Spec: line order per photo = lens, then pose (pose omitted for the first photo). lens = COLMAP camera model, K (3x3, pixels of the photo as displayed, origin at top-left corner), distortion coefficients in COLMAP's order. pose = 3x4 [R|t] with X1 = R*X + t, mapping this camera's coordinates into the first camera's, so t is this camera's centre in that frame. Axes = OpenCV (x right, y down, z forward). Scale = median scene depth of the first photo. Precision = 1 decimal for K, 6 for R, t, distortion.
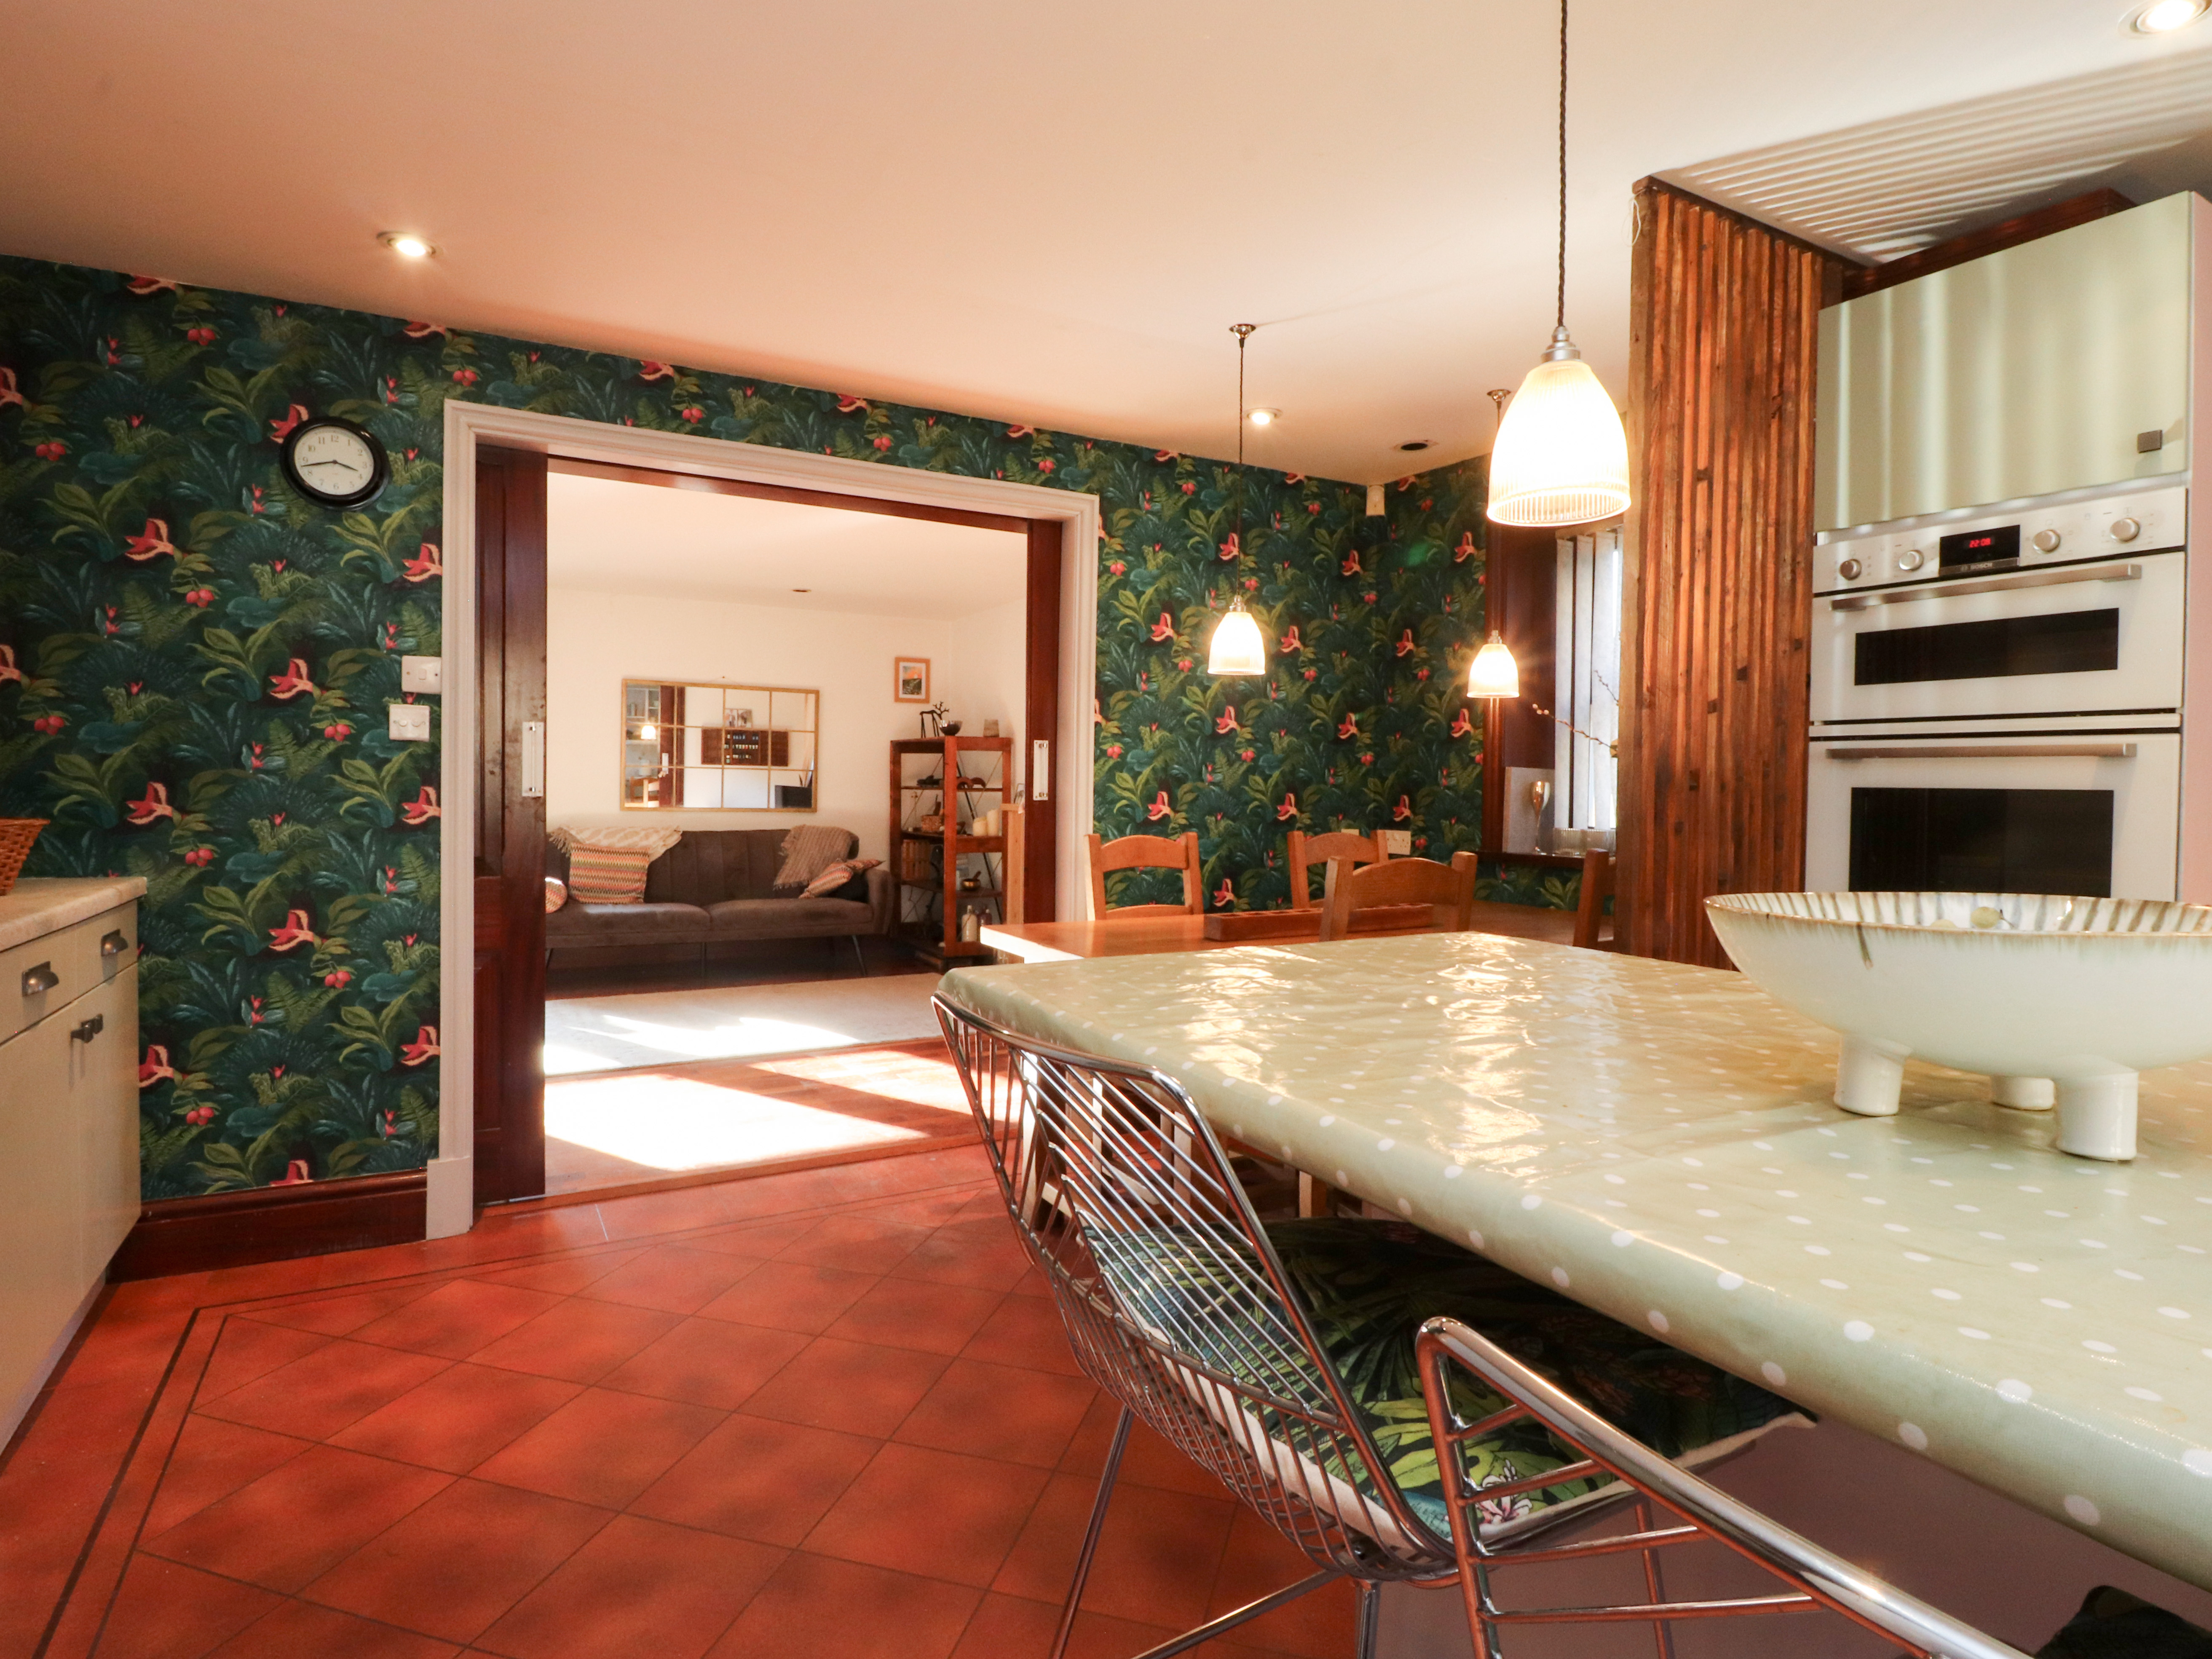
lens RADIAL K [[1173.7, 0, 1085.9], [0, 1173.7, 801.7], [0, 0, 1]] dist [-0.001946, -0.011867]
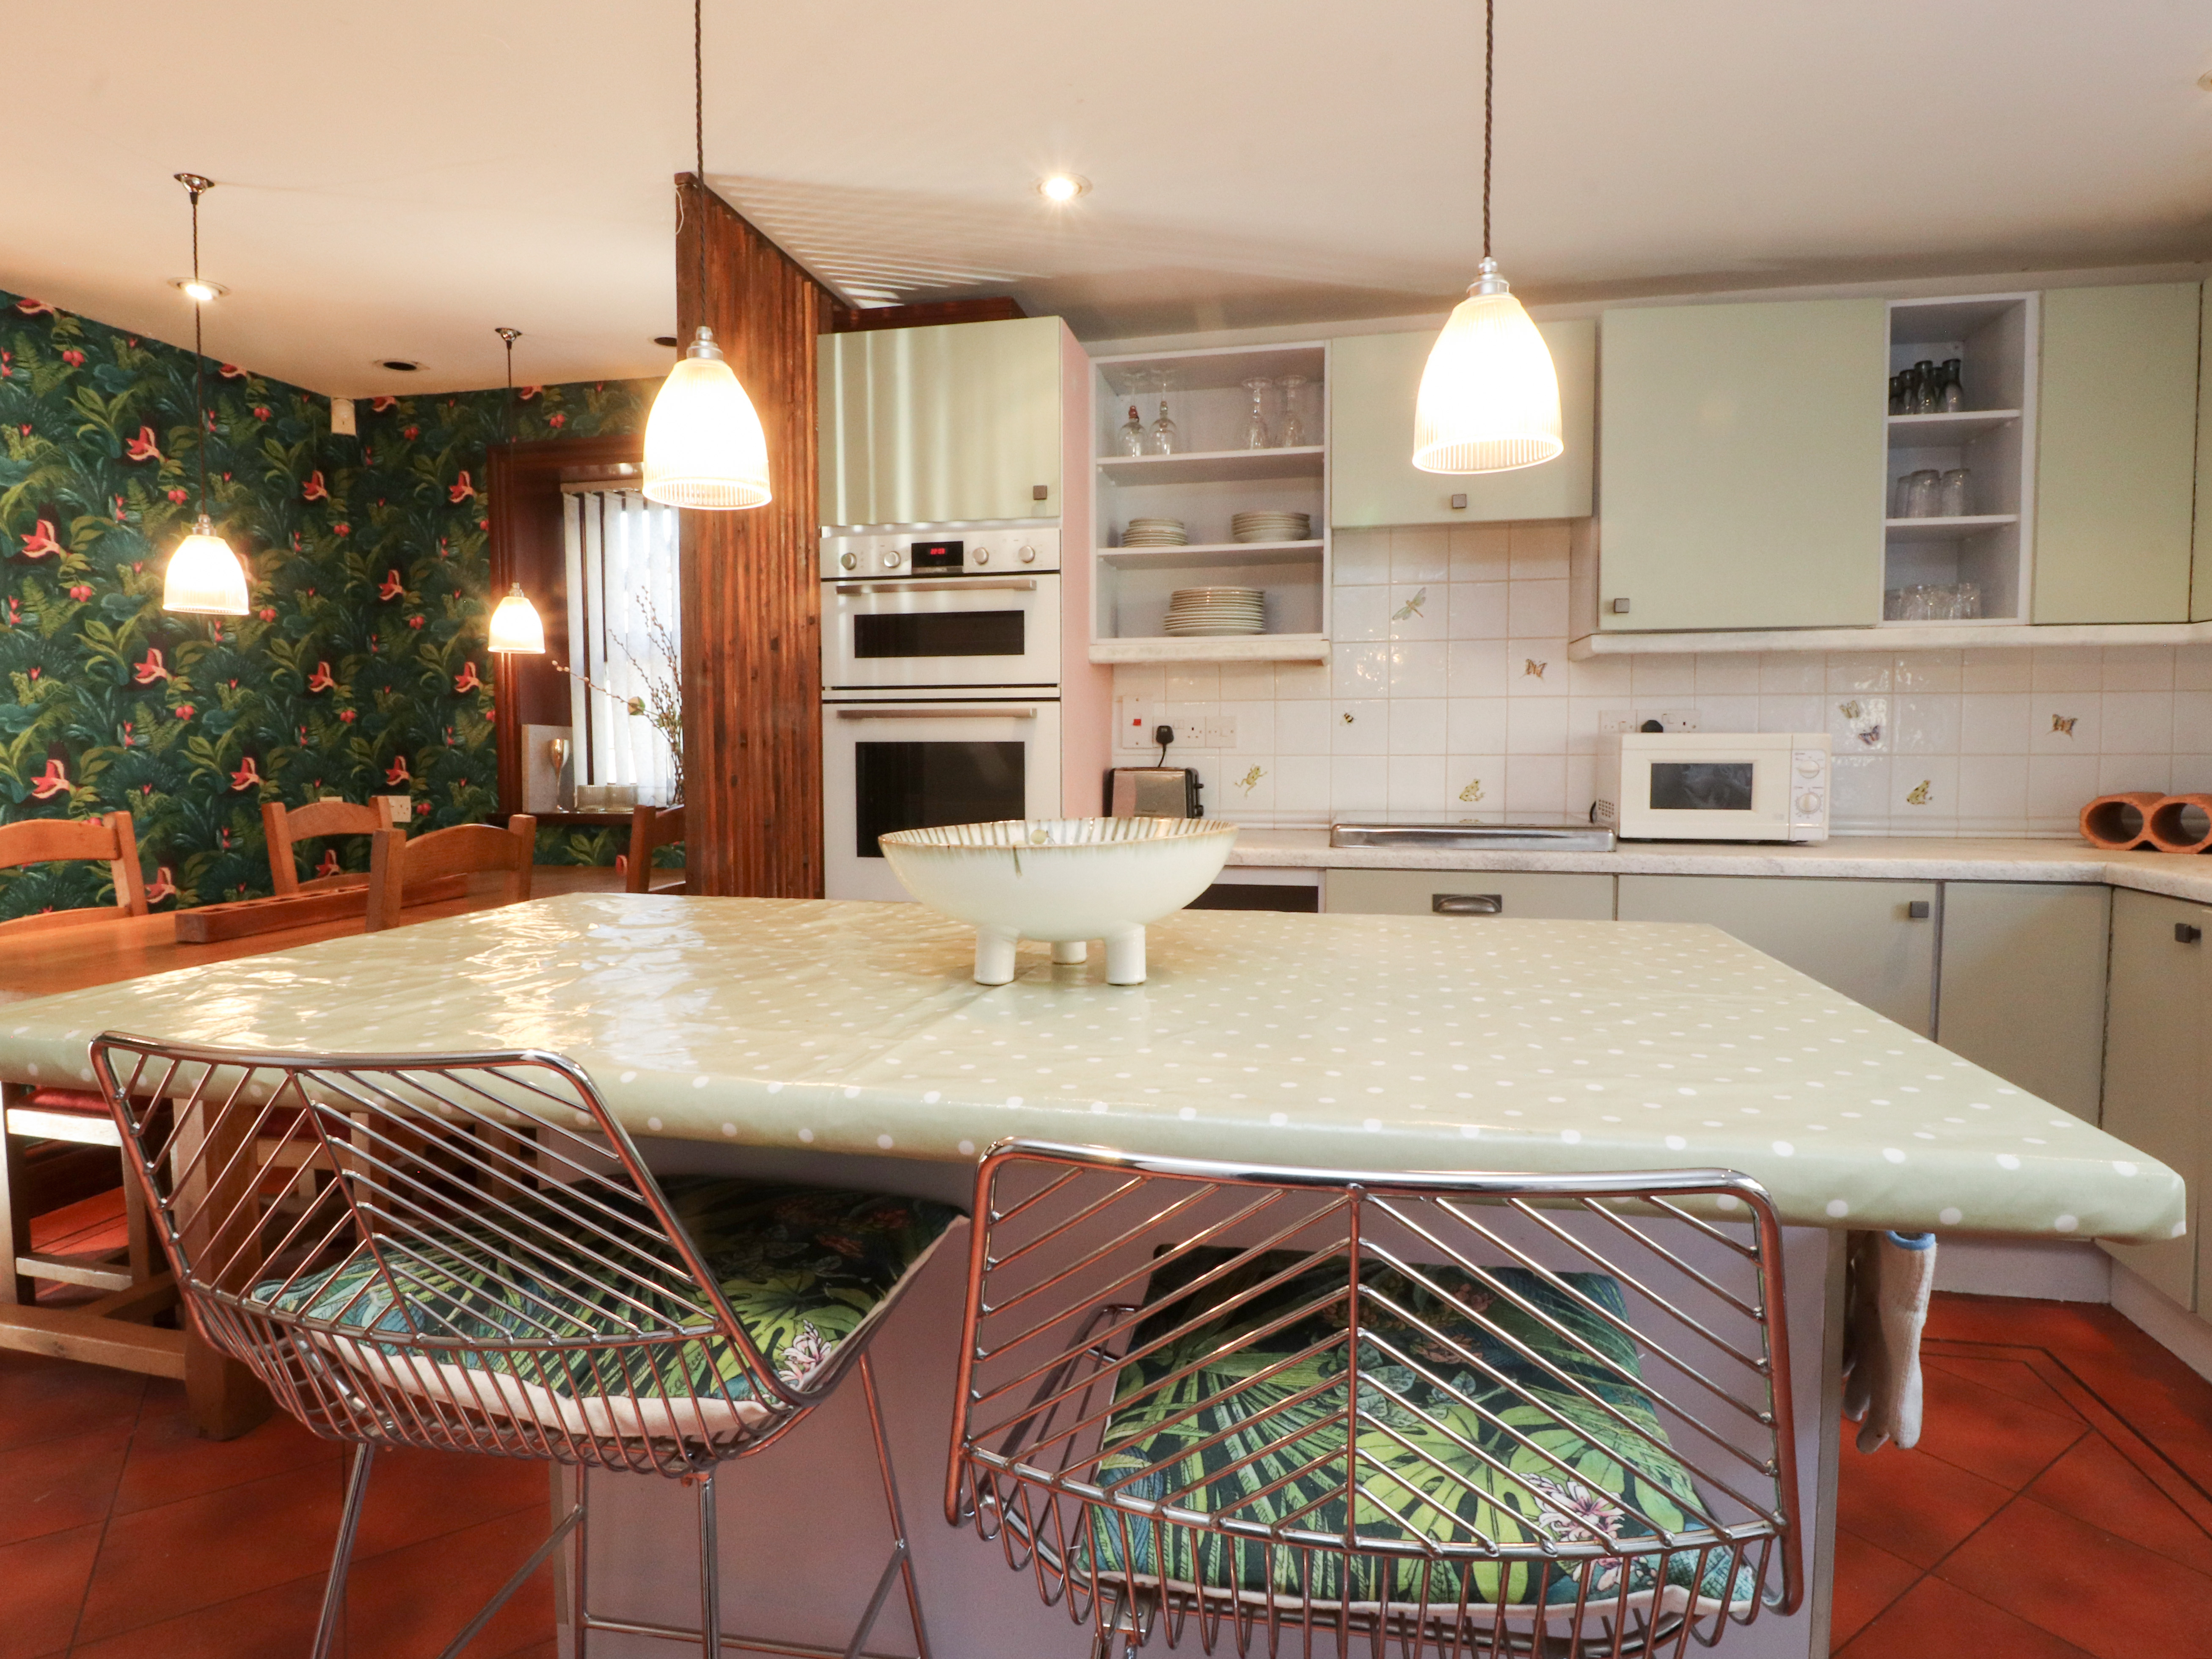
lens RADIAL K [[1173.8, 0, 1113.7], [0, 1173.8, 807.6], [0, 0, 1]] dist [-0.001946, -0.011867]
pose [[0.653718, -0.057266, 0.754569, -0.057112], [0.023765, 0.998194, 0.055167, -0.002999], [-0.756365, -0.018131, 0.653898, -0.001855]]
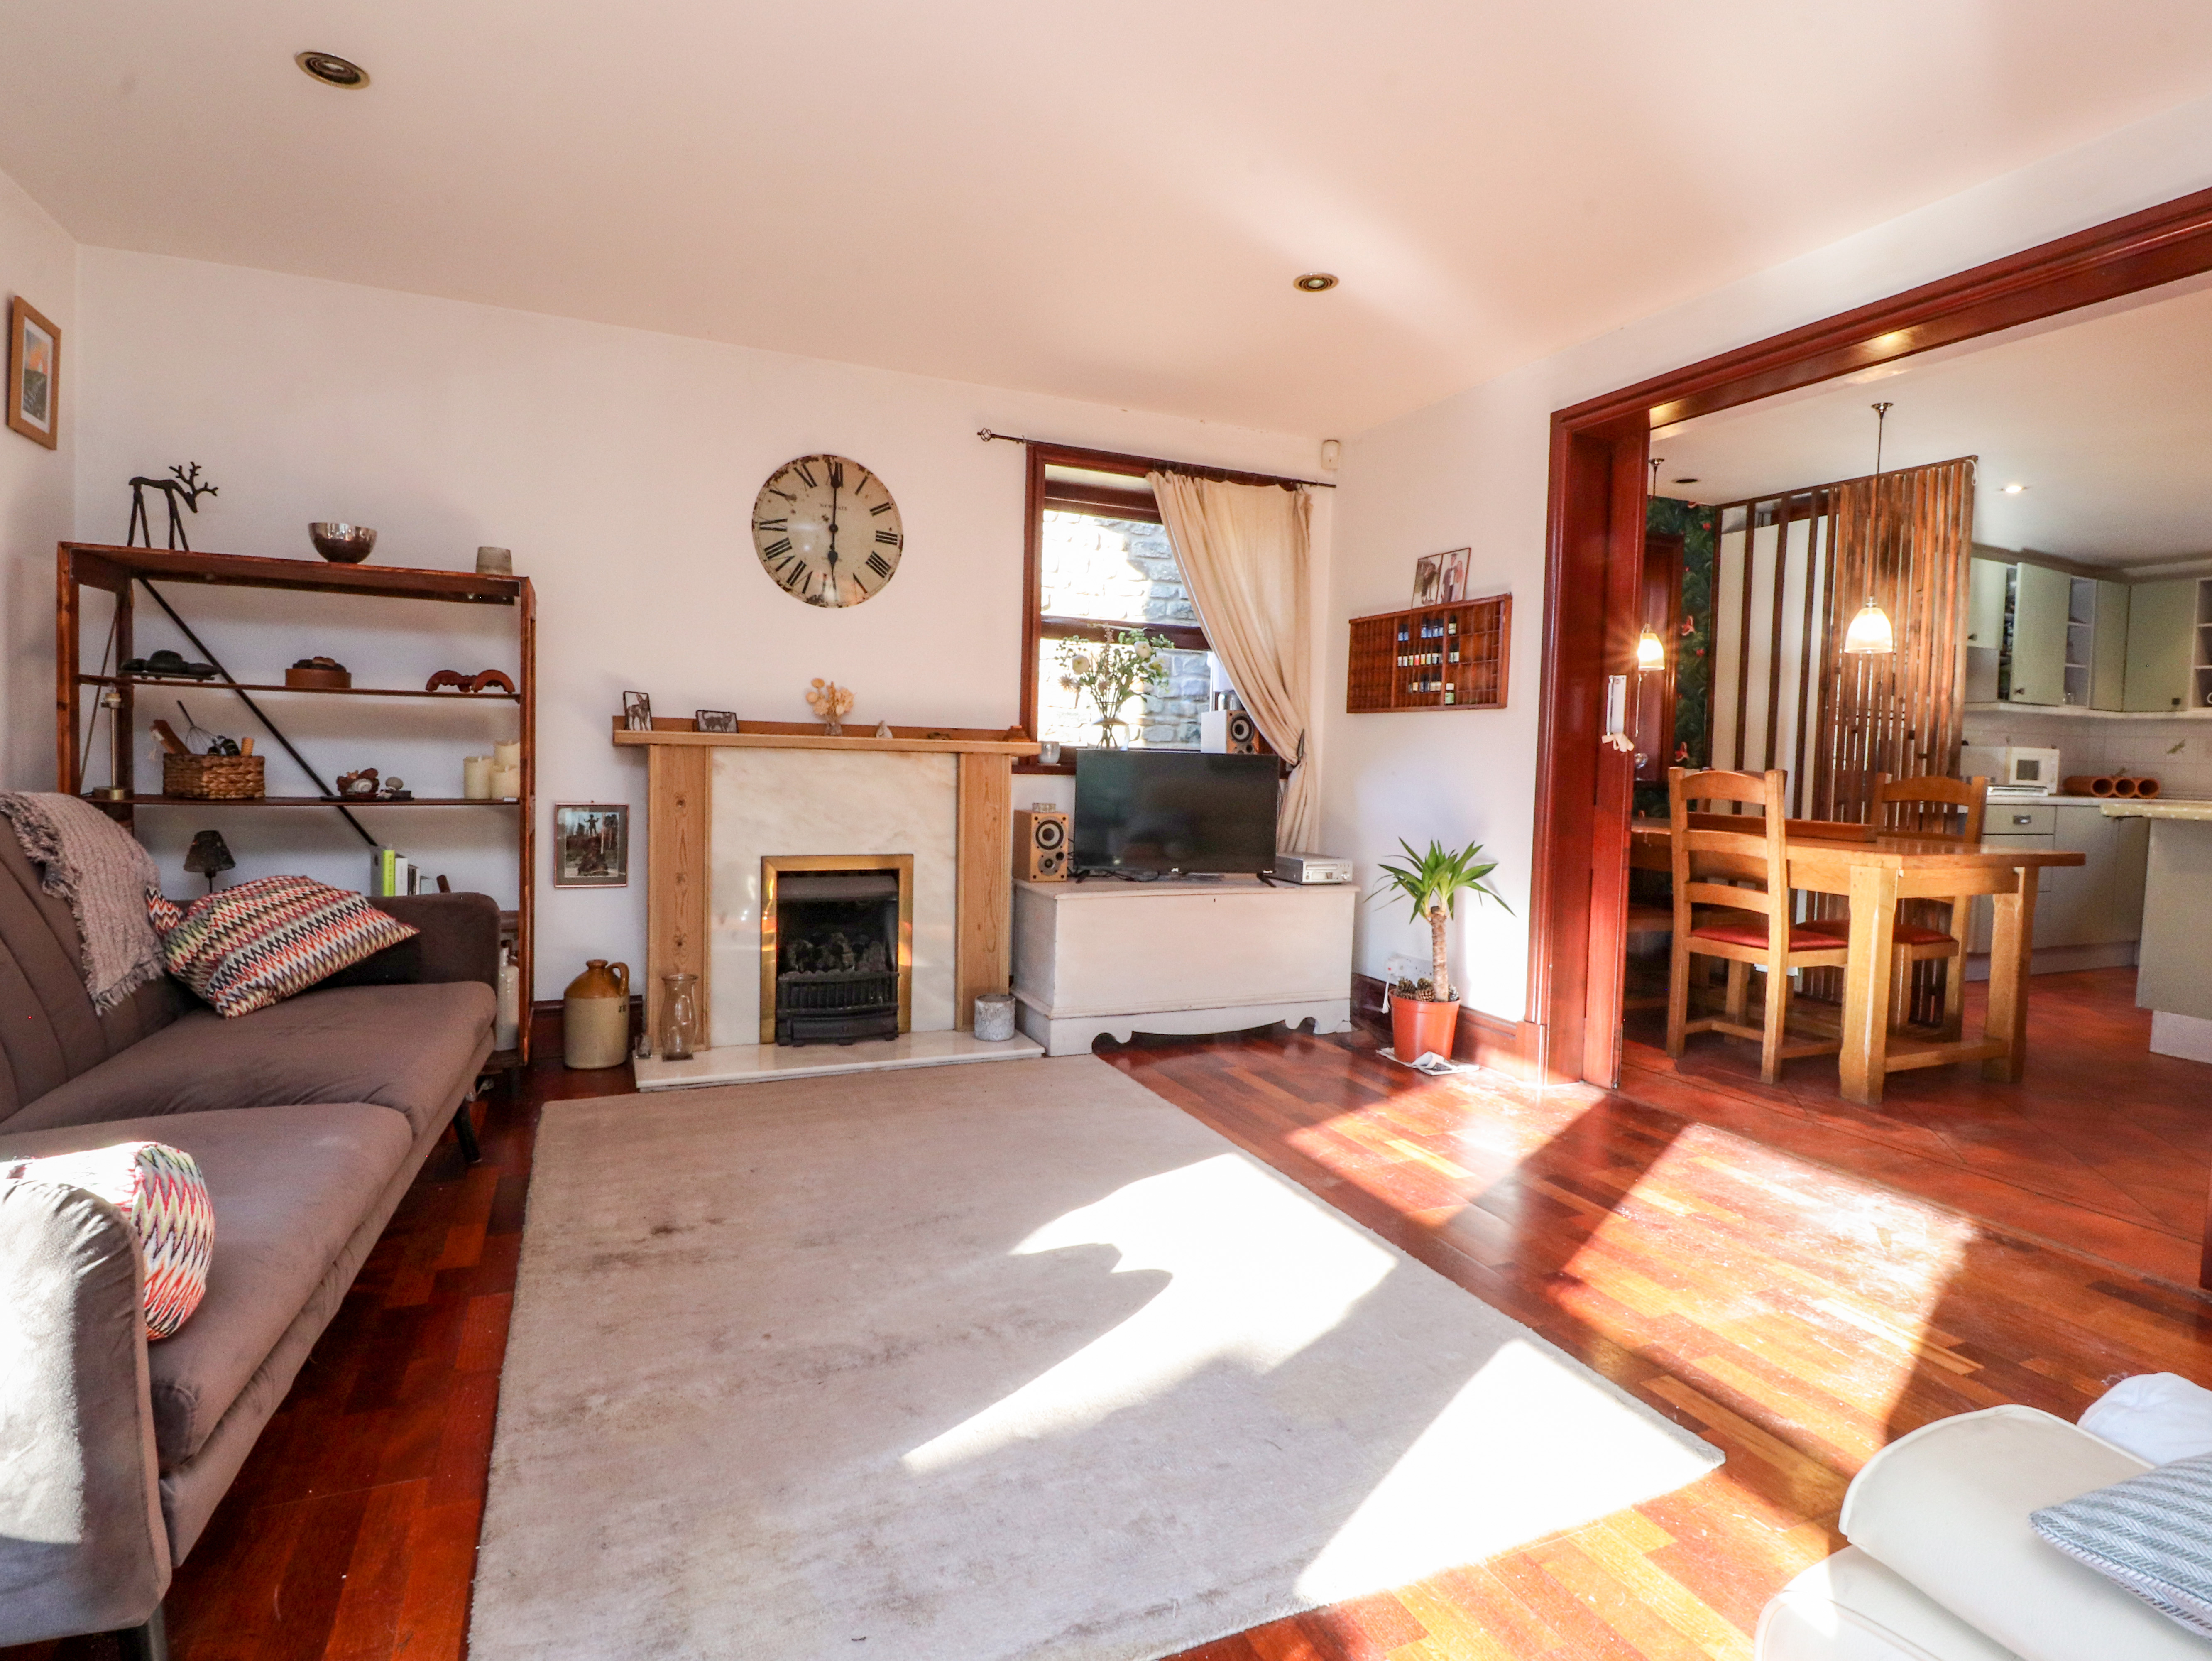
lens RADIAL K [[1173.9, 0, 1111.0], [0, 1173.9, 810.3], [0, 0, 1]] dist [-0.001946, -0.011867]
pose [[0.066206, -0.053726, 0.996359, -1.017301], [-0.010808, 0.998452, 0.054557, 0.012098], [-0.997747, -0.014380, 0.065522, 1.360619]]
